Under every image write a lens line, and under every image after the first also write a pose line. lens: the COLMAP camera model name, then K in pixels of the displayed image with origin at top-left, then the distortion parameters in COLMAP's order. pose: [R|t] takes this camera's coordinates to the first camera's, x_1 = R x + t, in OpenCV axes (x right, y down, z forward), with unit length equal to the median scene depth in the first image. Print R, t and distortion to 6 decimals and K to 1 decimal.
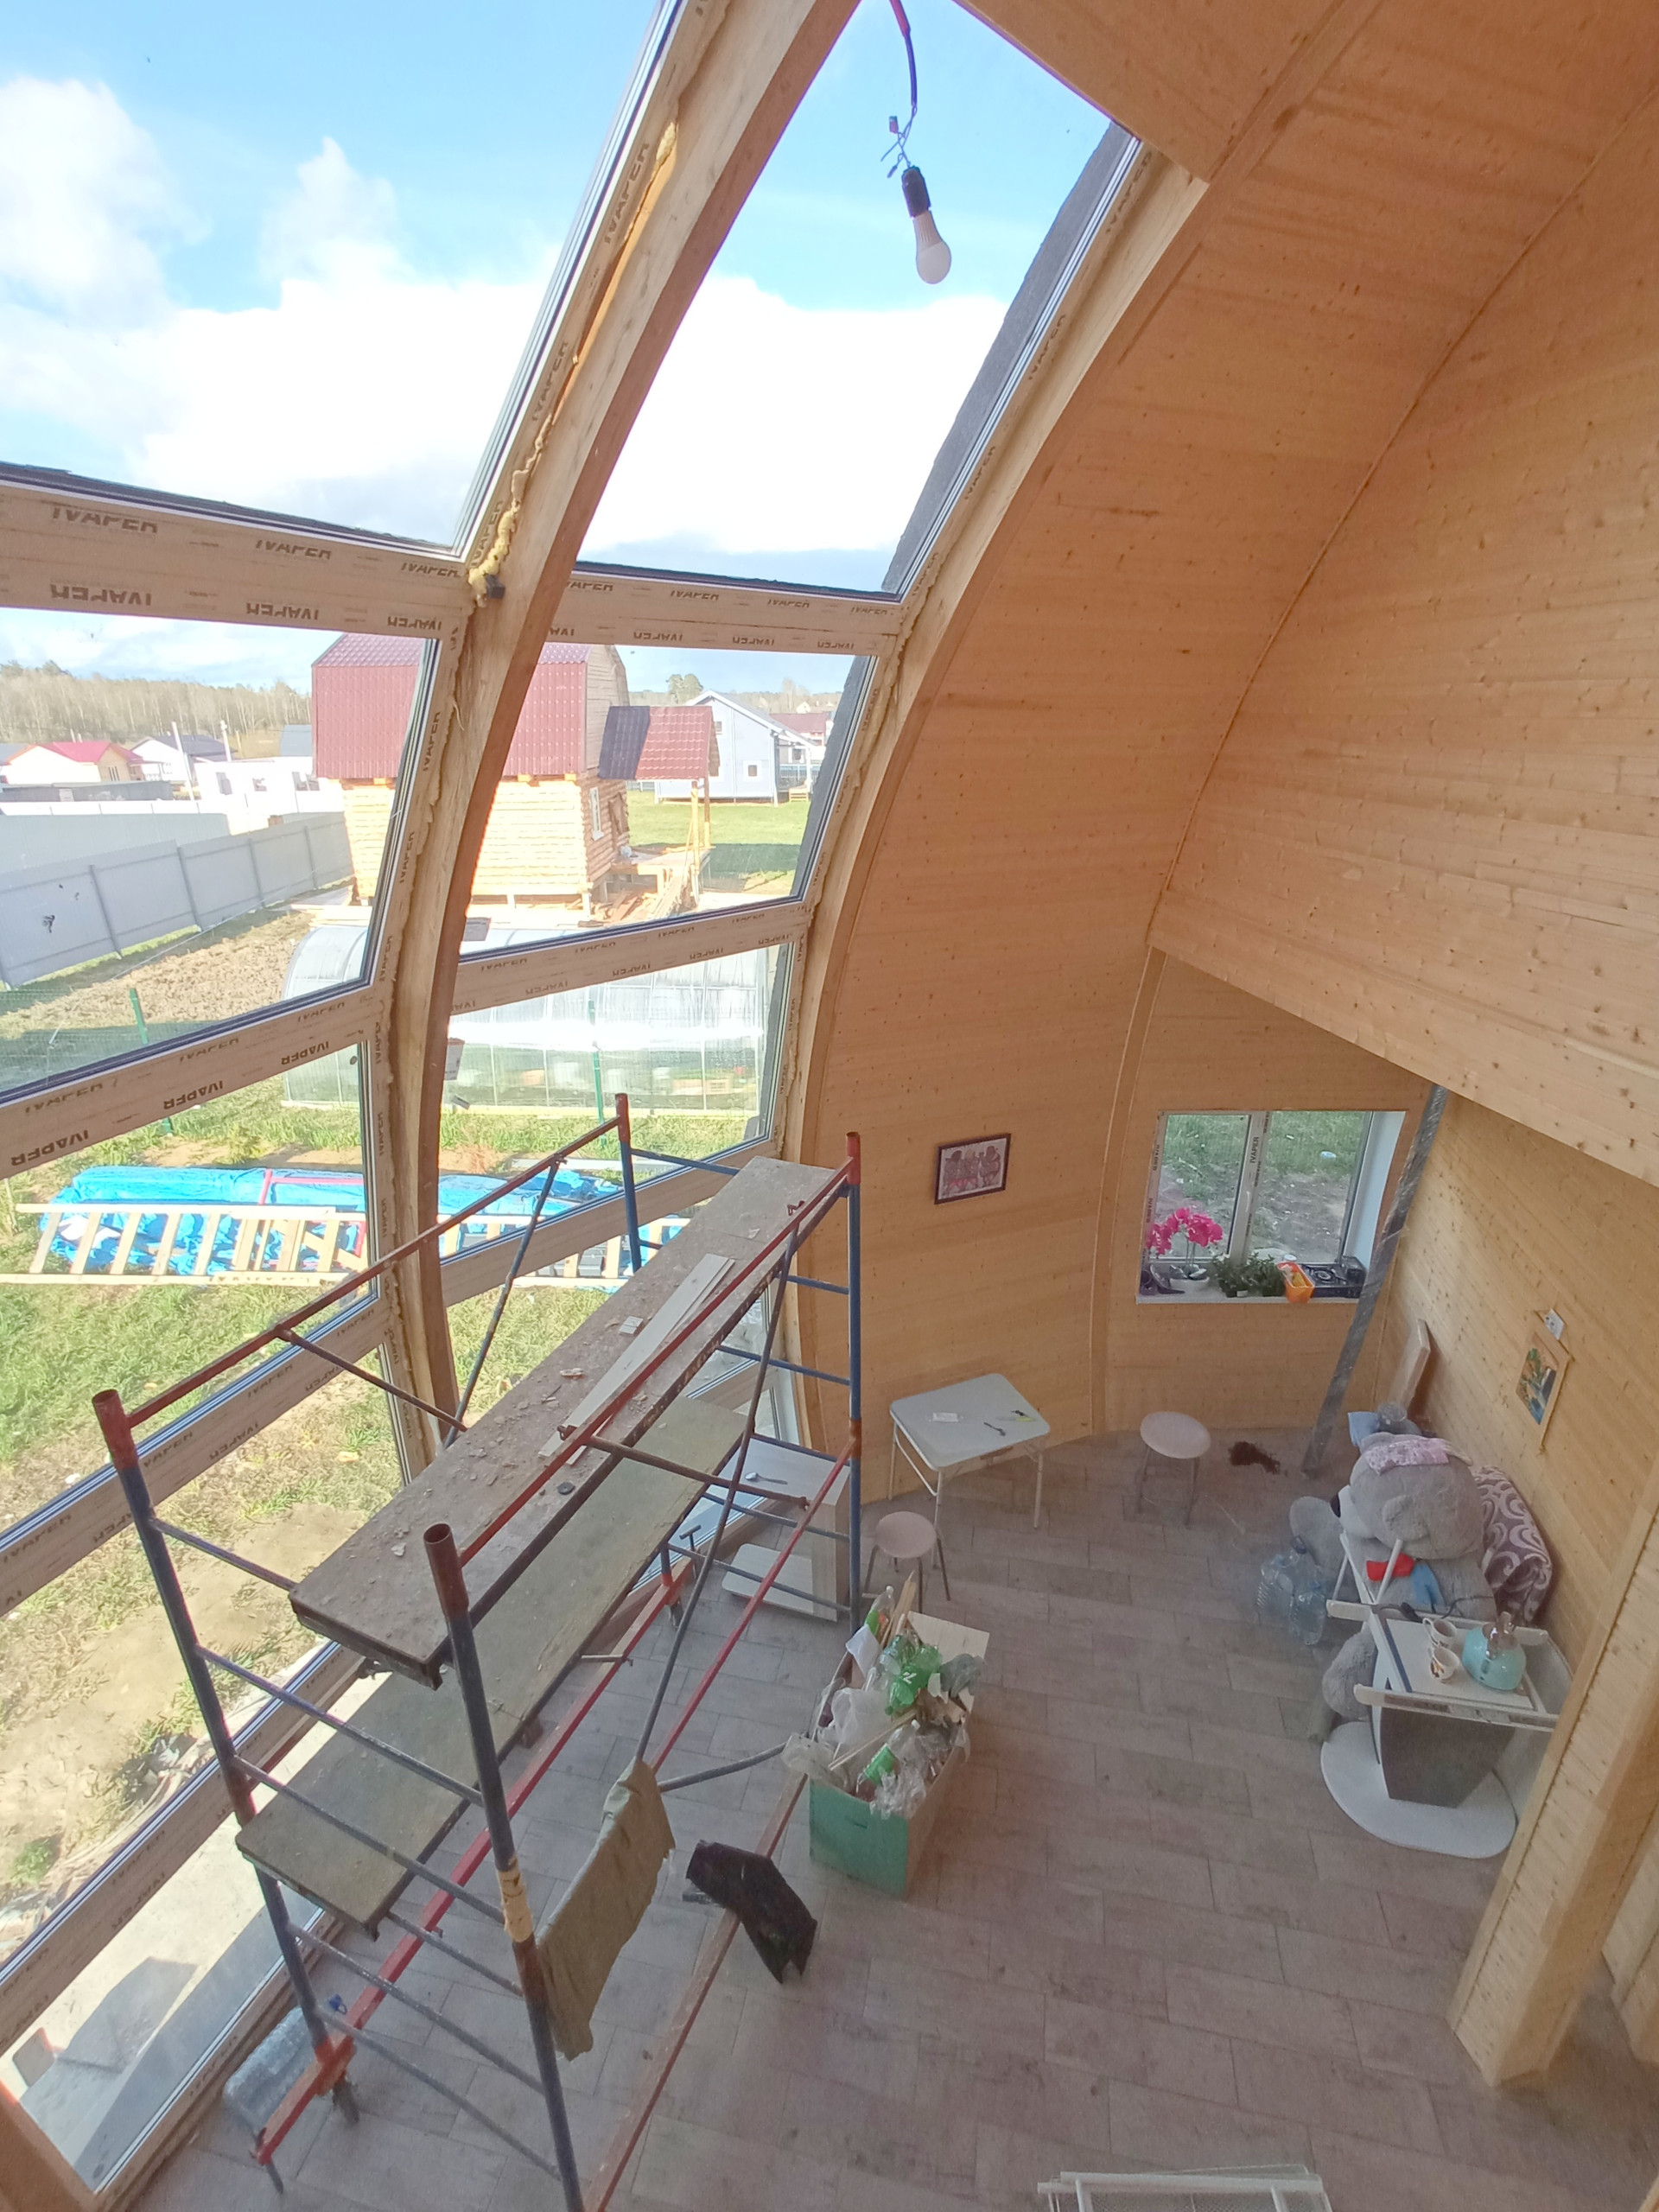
lens RADIAL K [[995.3, 0, 829.5], [0, 995.3, 1106.0], [0, 0, 1]] dist [-0.026949, 0.013578]
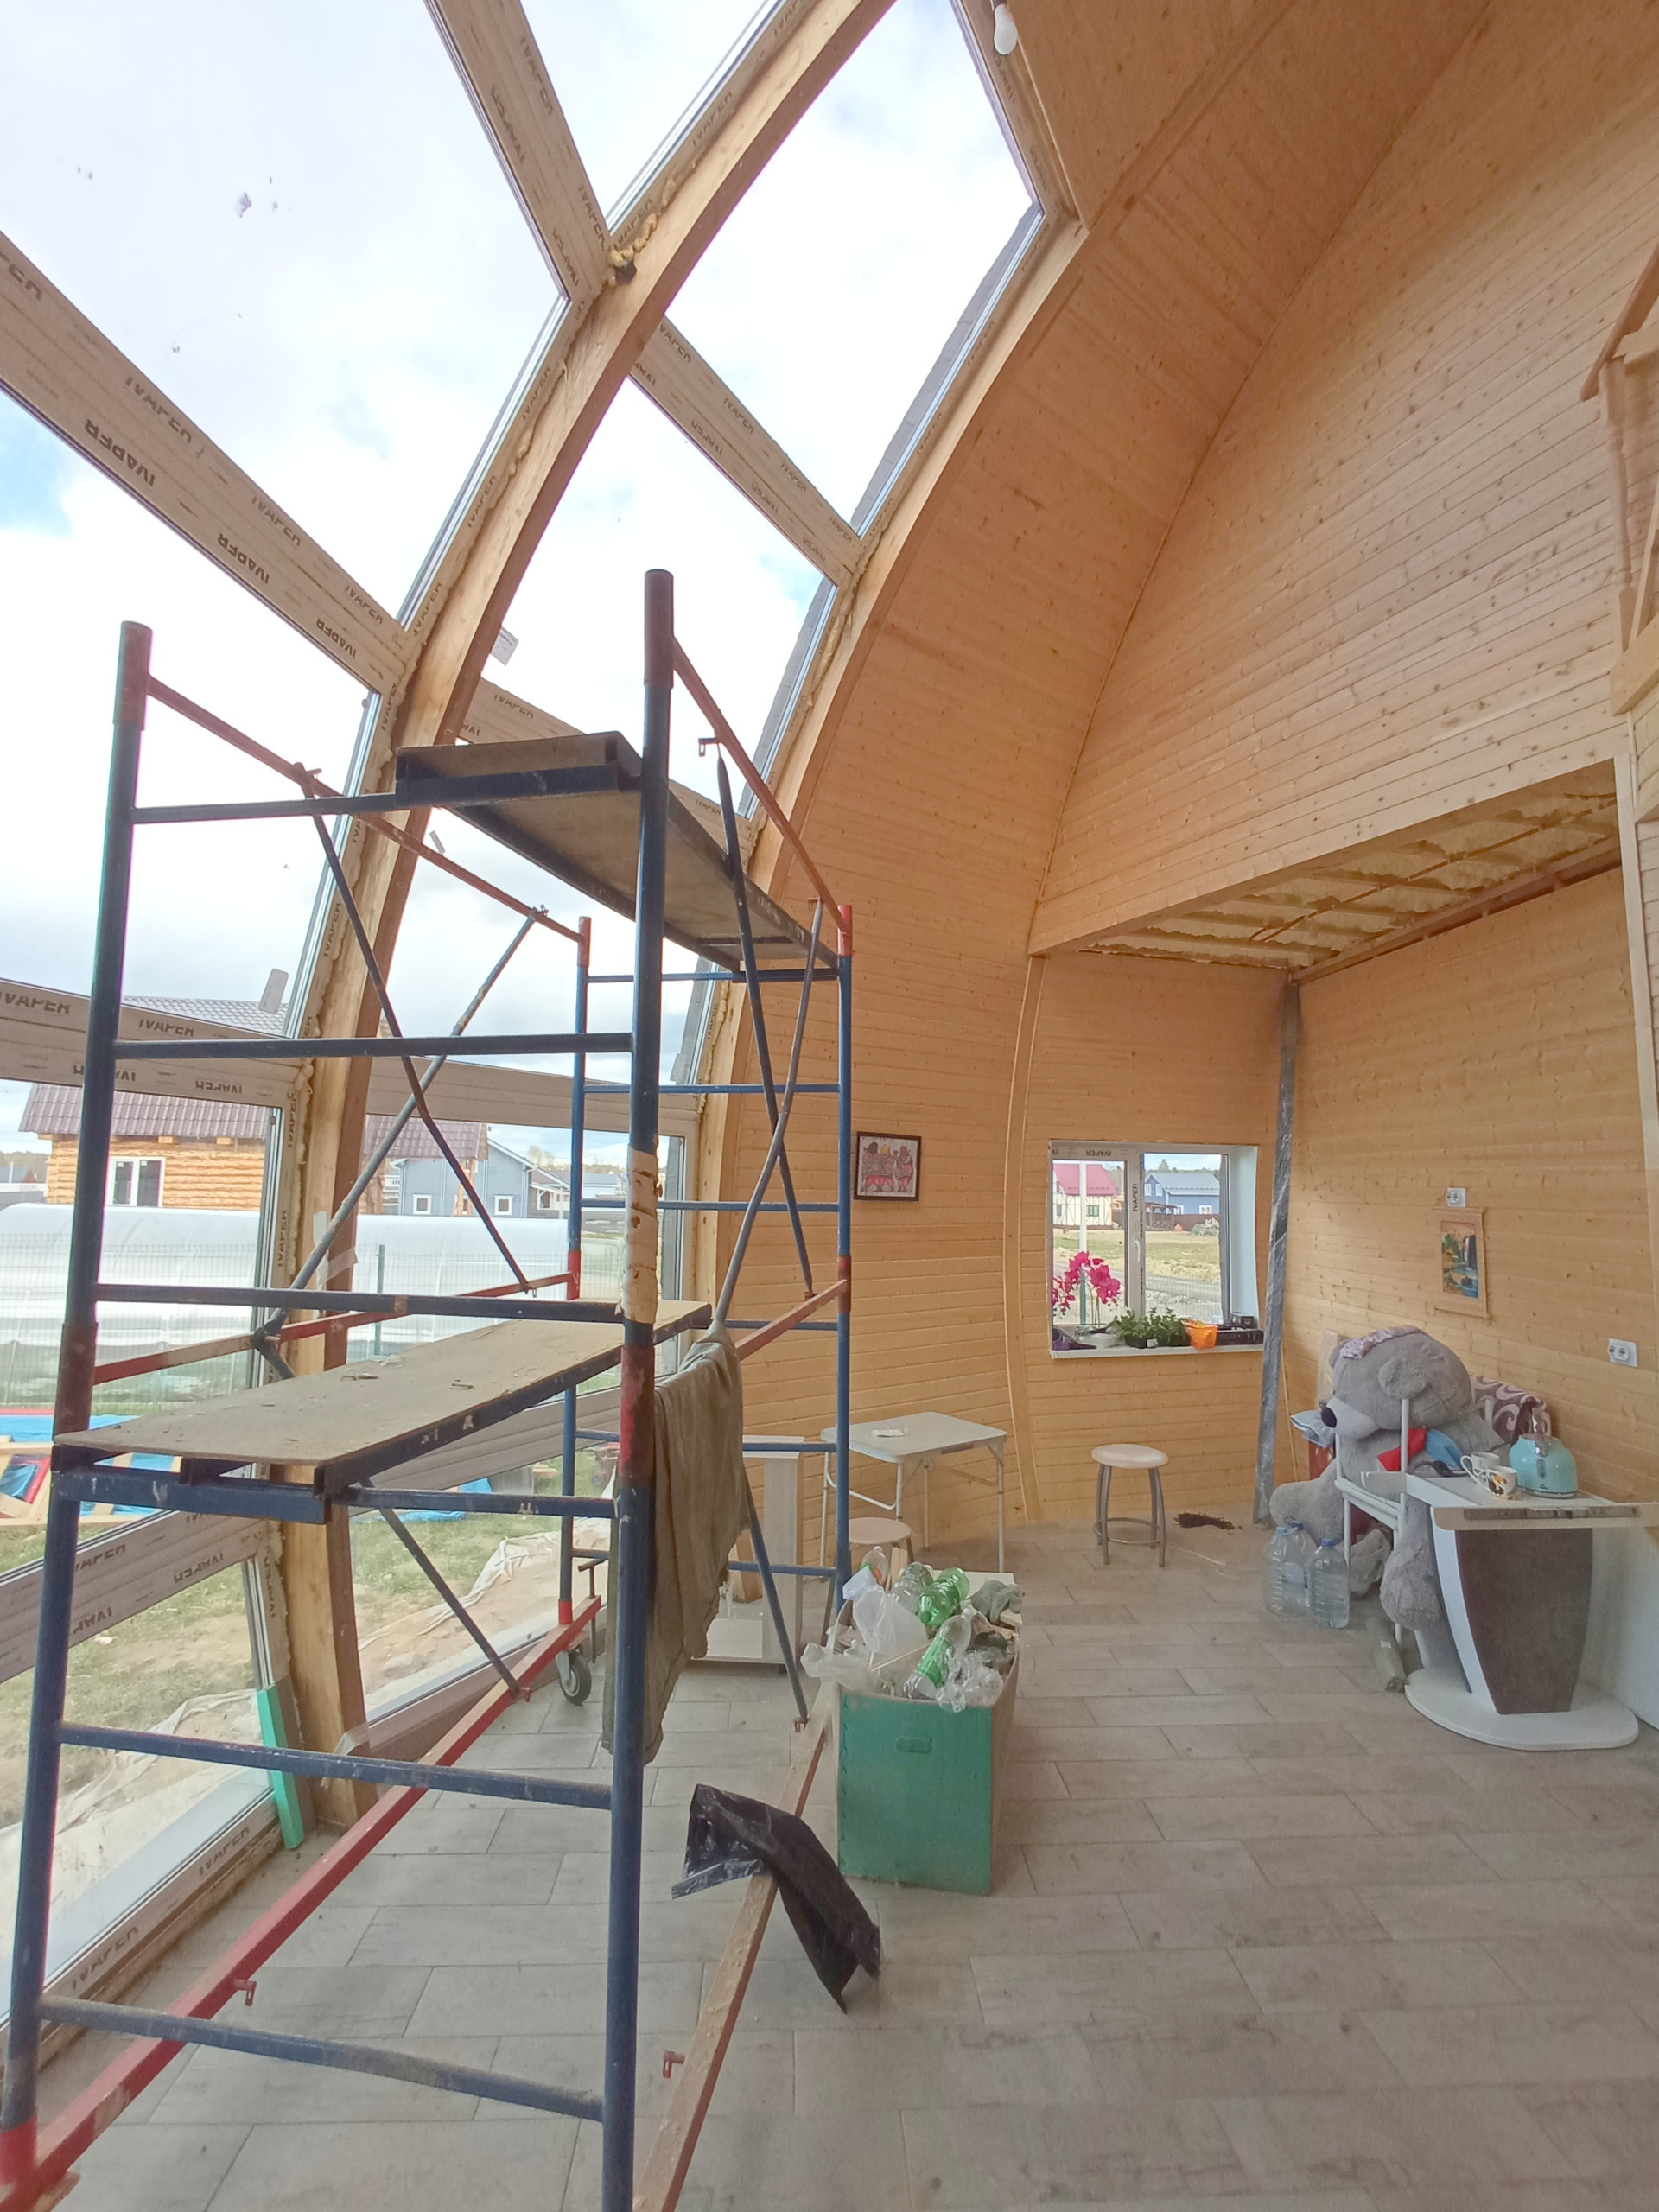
lens RADIAL K [[1008.5, 0, 831.7], [0, 1008.5, 1093.6], [0, 0, 1]] dist [-0.046725, 0.026441]
pose [[0.968142, 0.041913, 0.246867, -0.225170], [0.074254, 0.893491, -0.442899, 0.625301], [-0.239137, 0.447120, 0.861915, 0.200839]]
